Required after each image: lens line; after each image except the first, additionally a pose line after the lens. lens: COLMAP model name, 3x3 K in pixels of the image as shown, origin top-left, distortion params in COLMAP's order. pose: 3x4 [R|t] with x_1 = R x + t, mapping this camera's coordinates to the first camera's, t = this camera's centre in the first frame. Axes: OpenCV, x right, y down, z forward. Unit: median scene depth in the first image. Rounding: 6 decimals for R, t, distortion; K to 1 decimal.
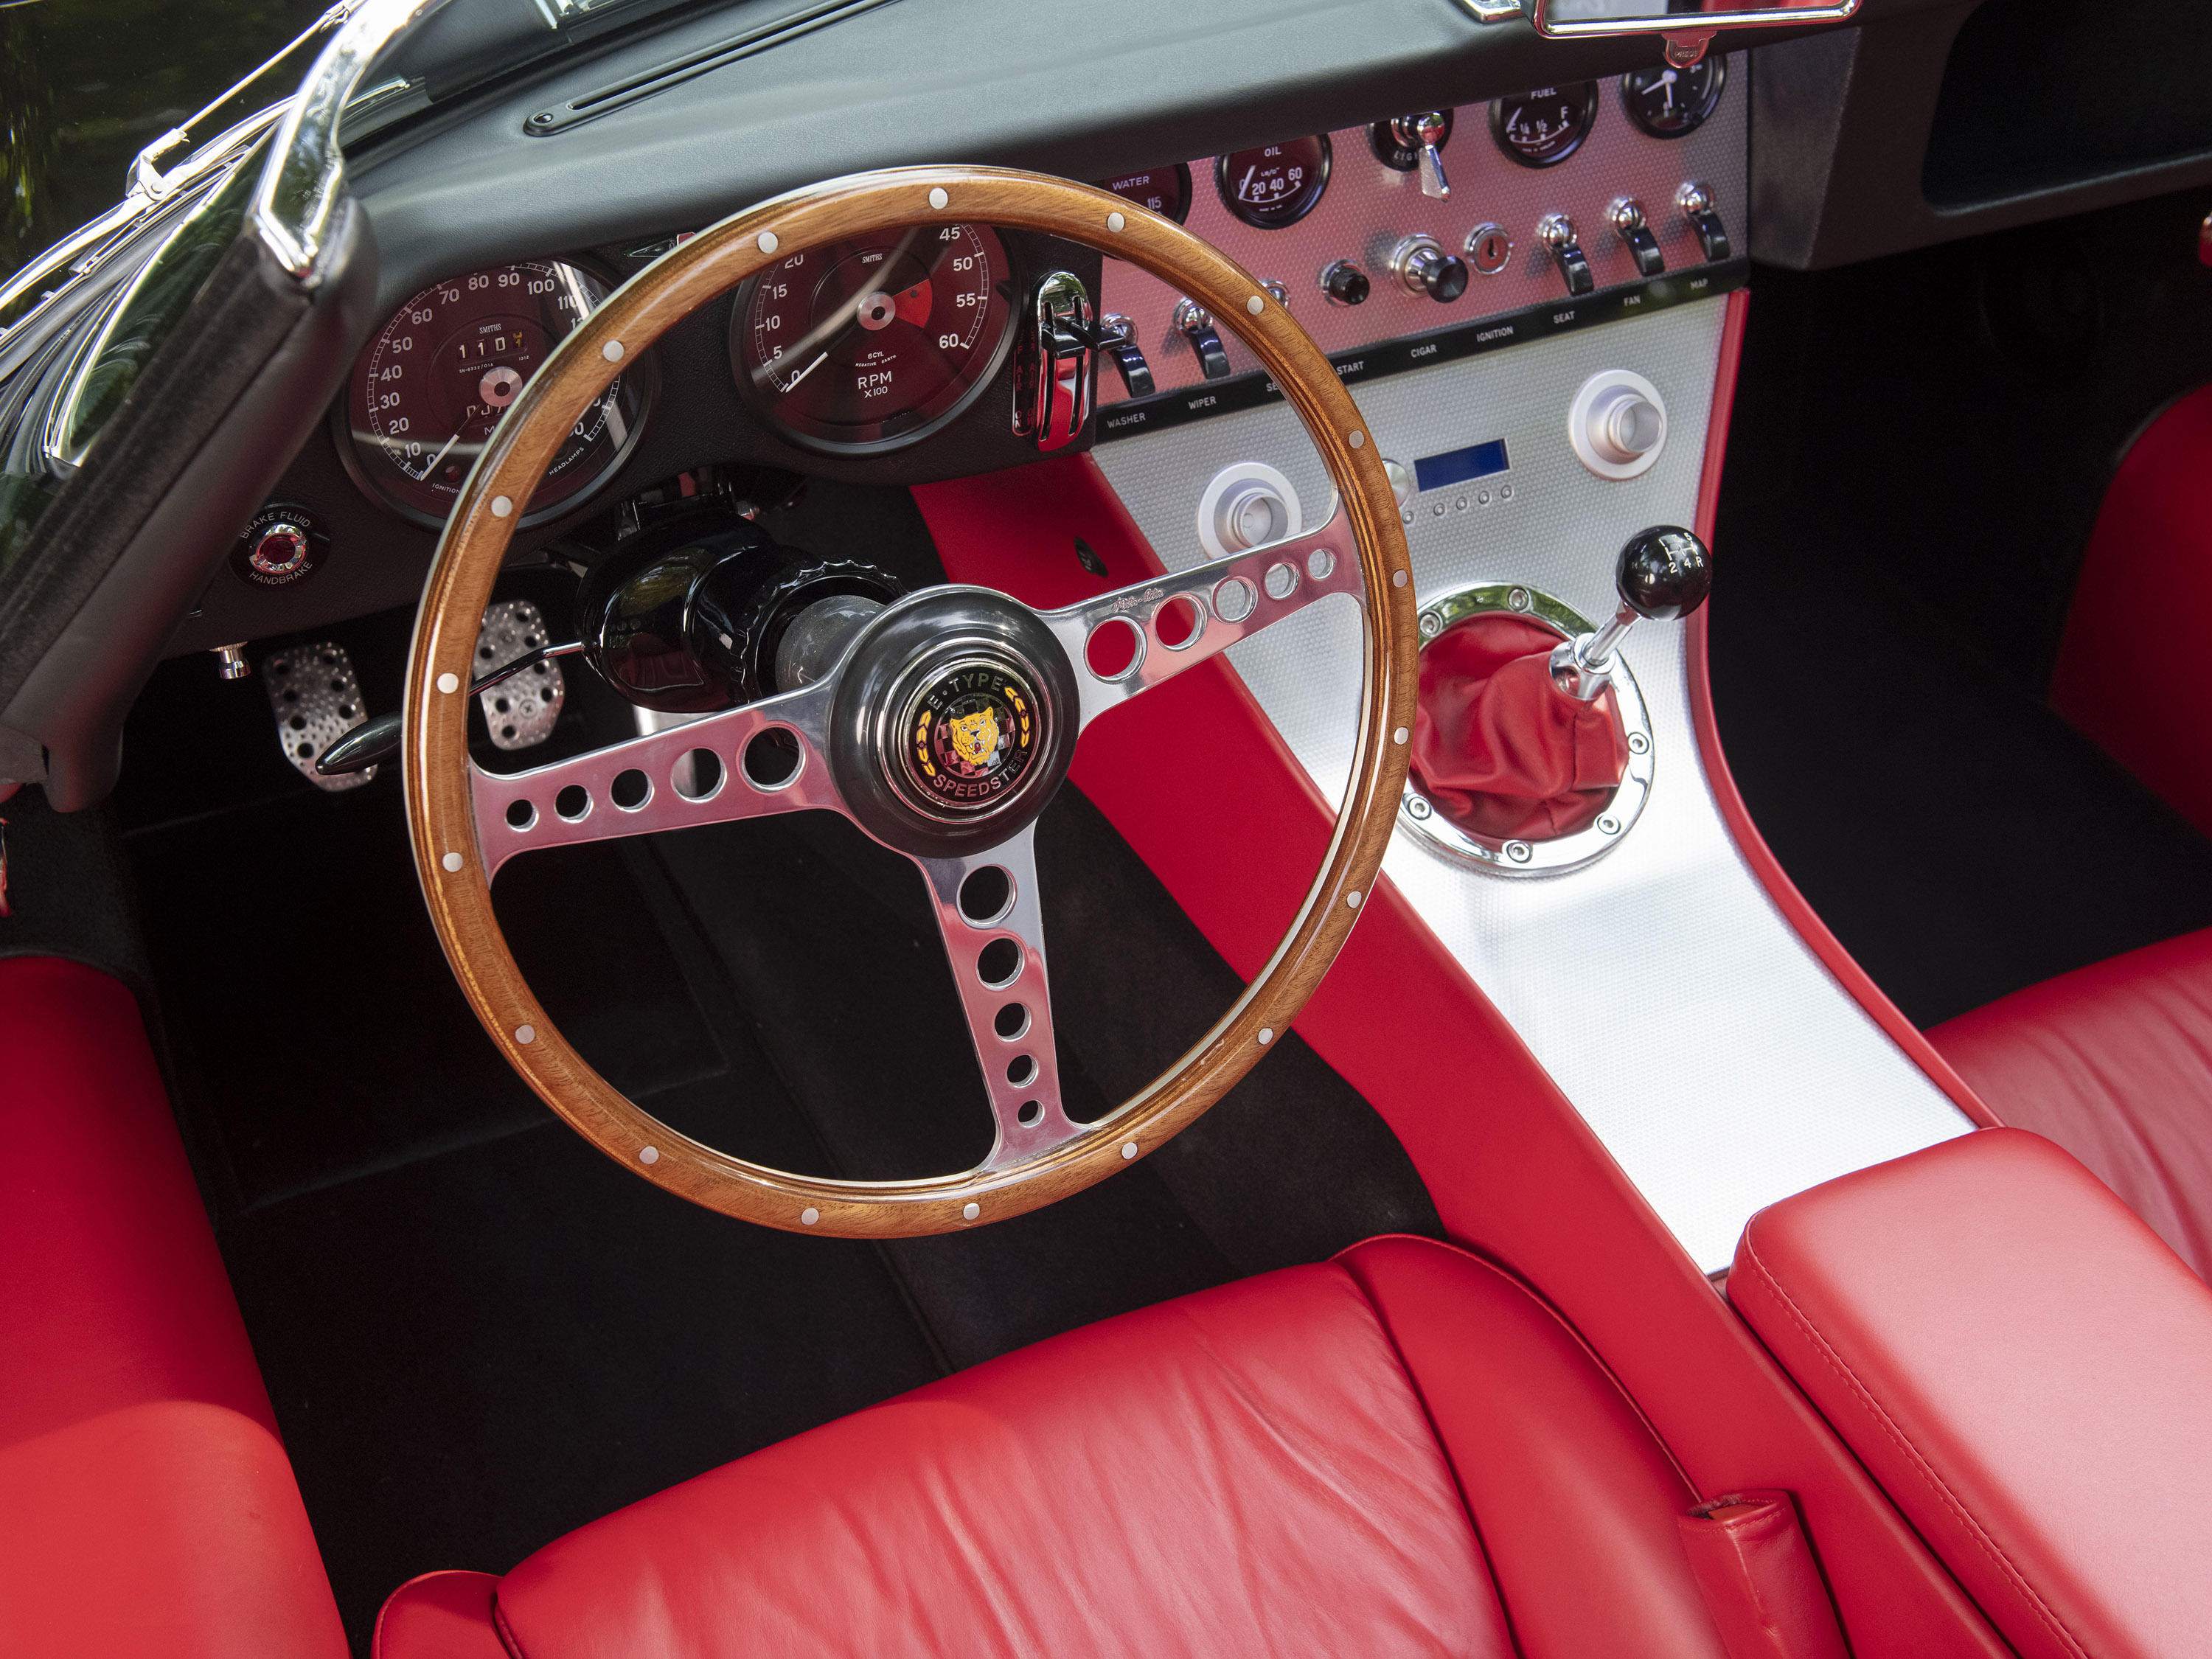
lens RADIAL K [[3091.1, 0, 1087.1], [0, 3091.1, 818.8], [0, 0, 1]] dist [0.104456, 0.000000]
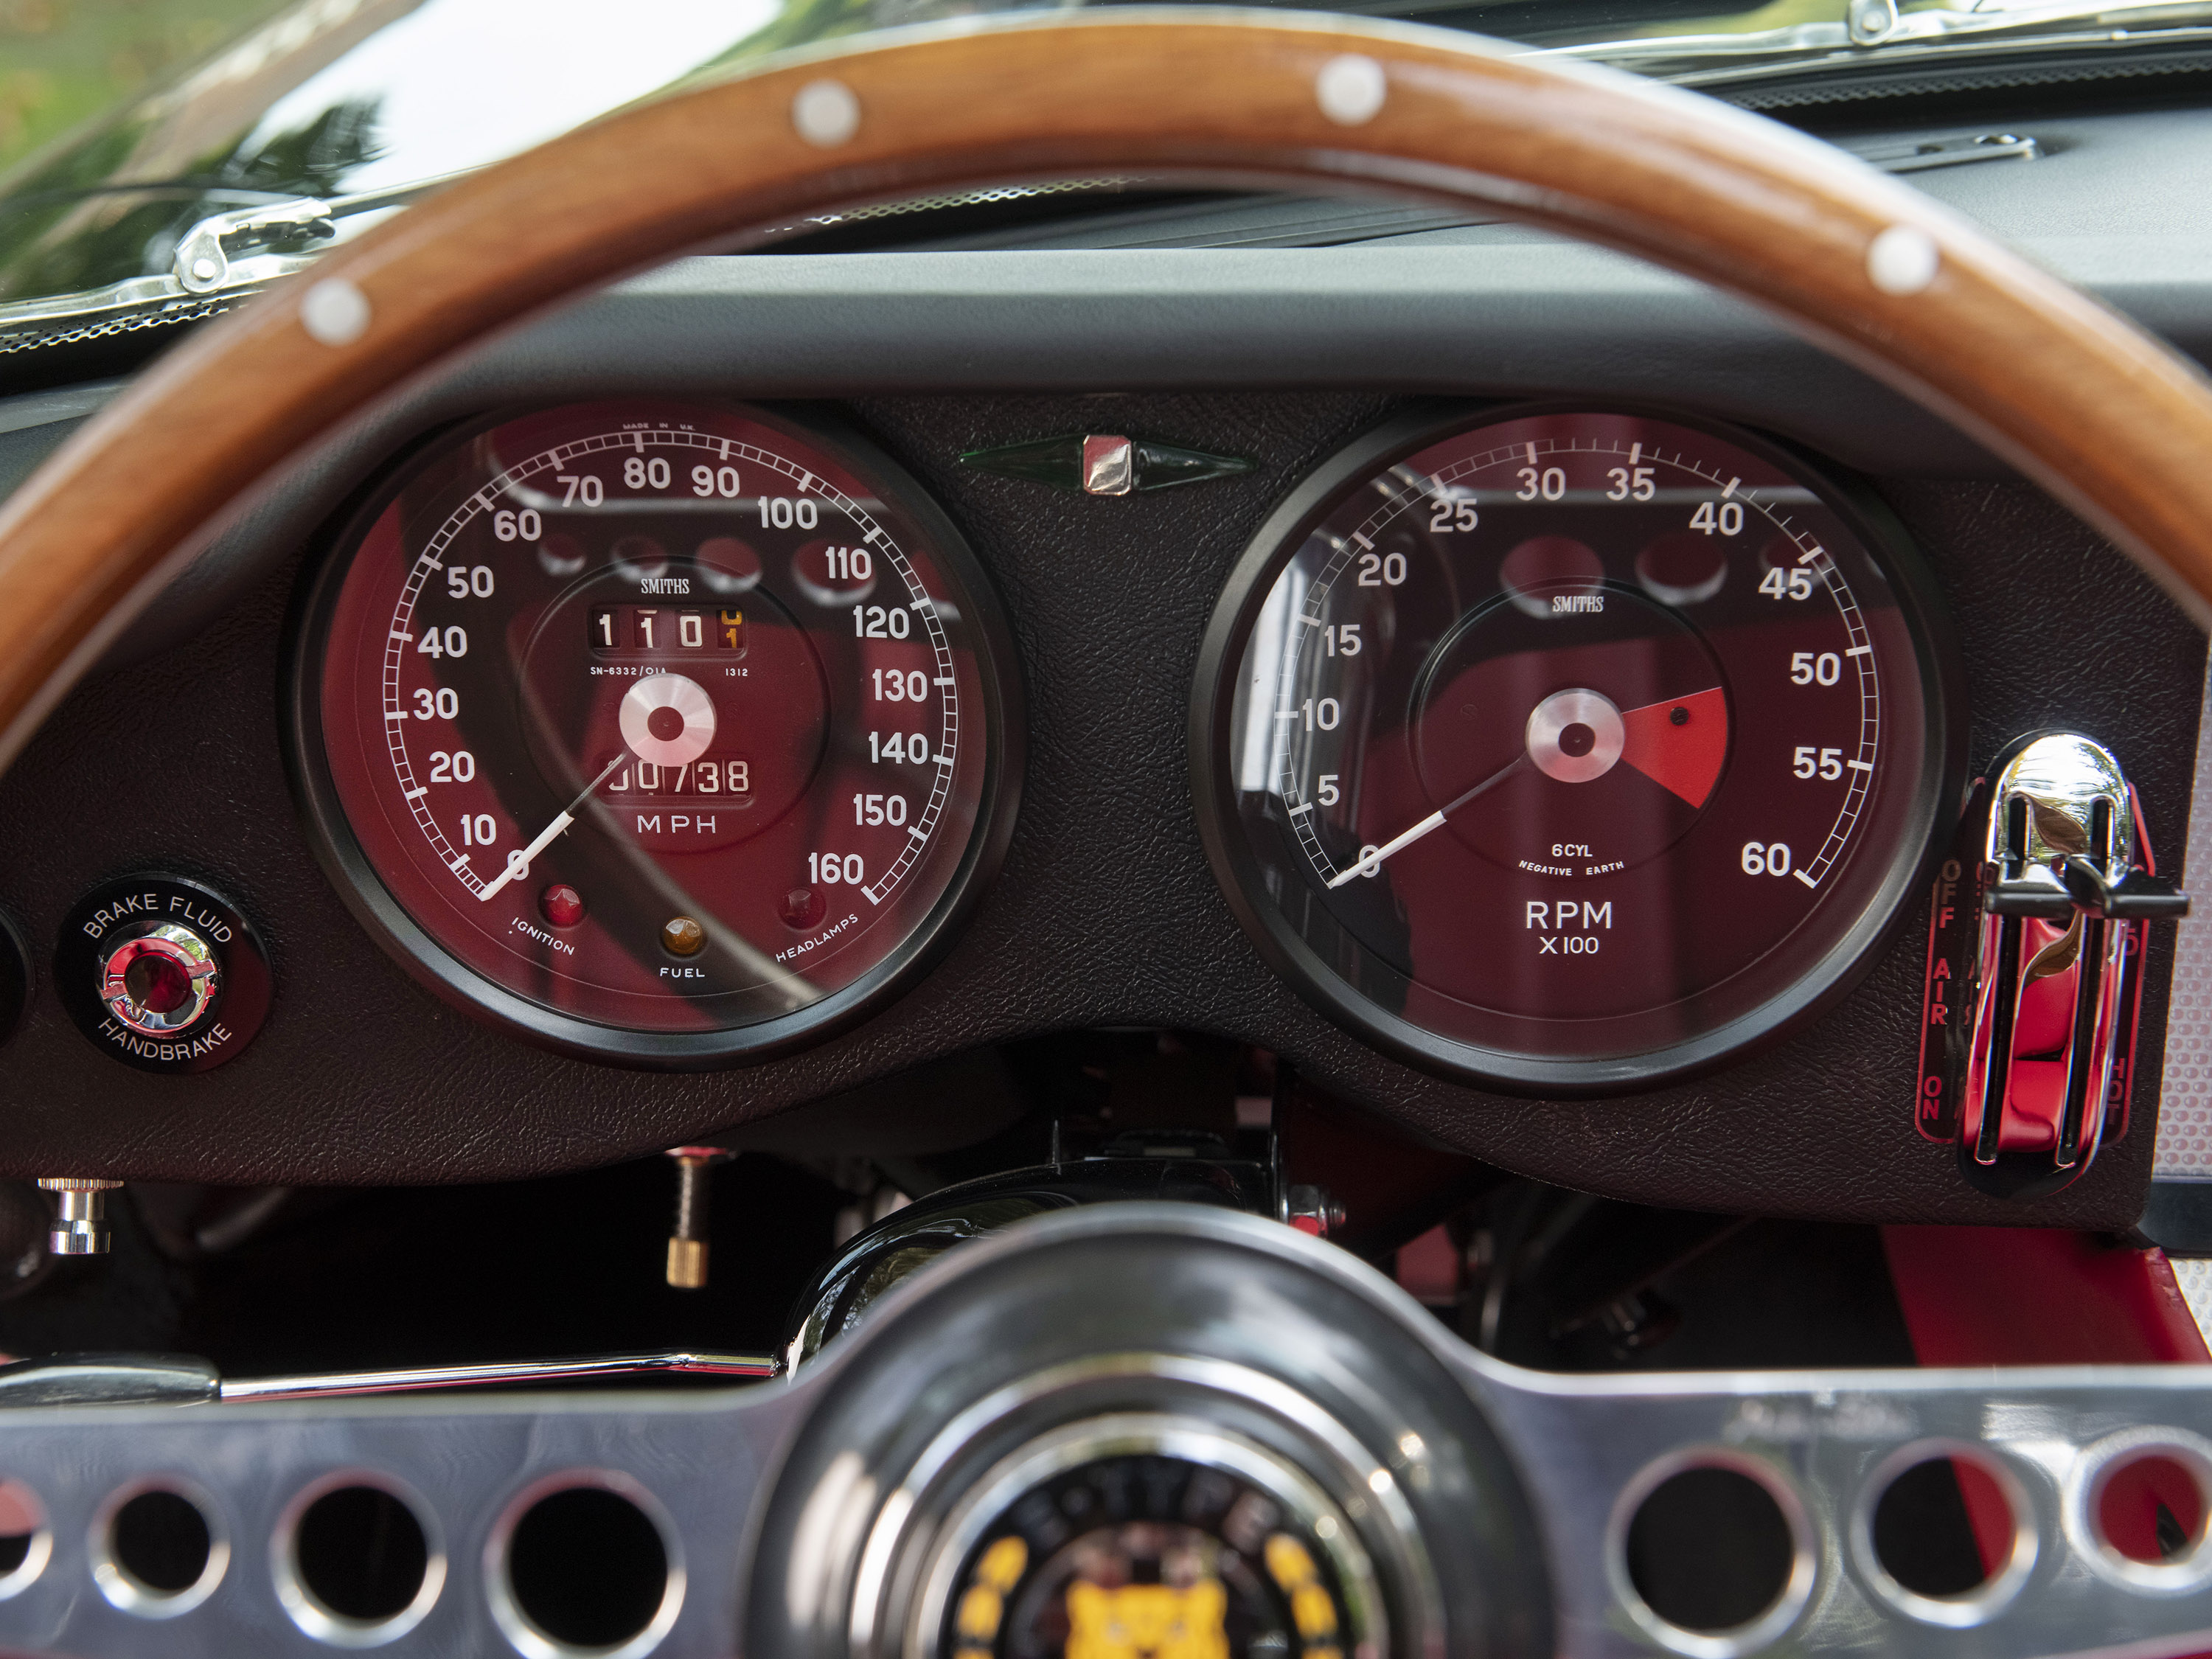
lens RADIAL K [[3690.6, 0, 1041.8], [0, 3690.6, 843.1], [0, 0, 1]] dist [0.128761, 0.000000]
pose [[0.861131, 0.138308, -0.489207, 0.106070], [-0.288512, 0.925264, -0.246266, -0.005591], [0.418586, 0.353209, 0.836678, 0.504775]]
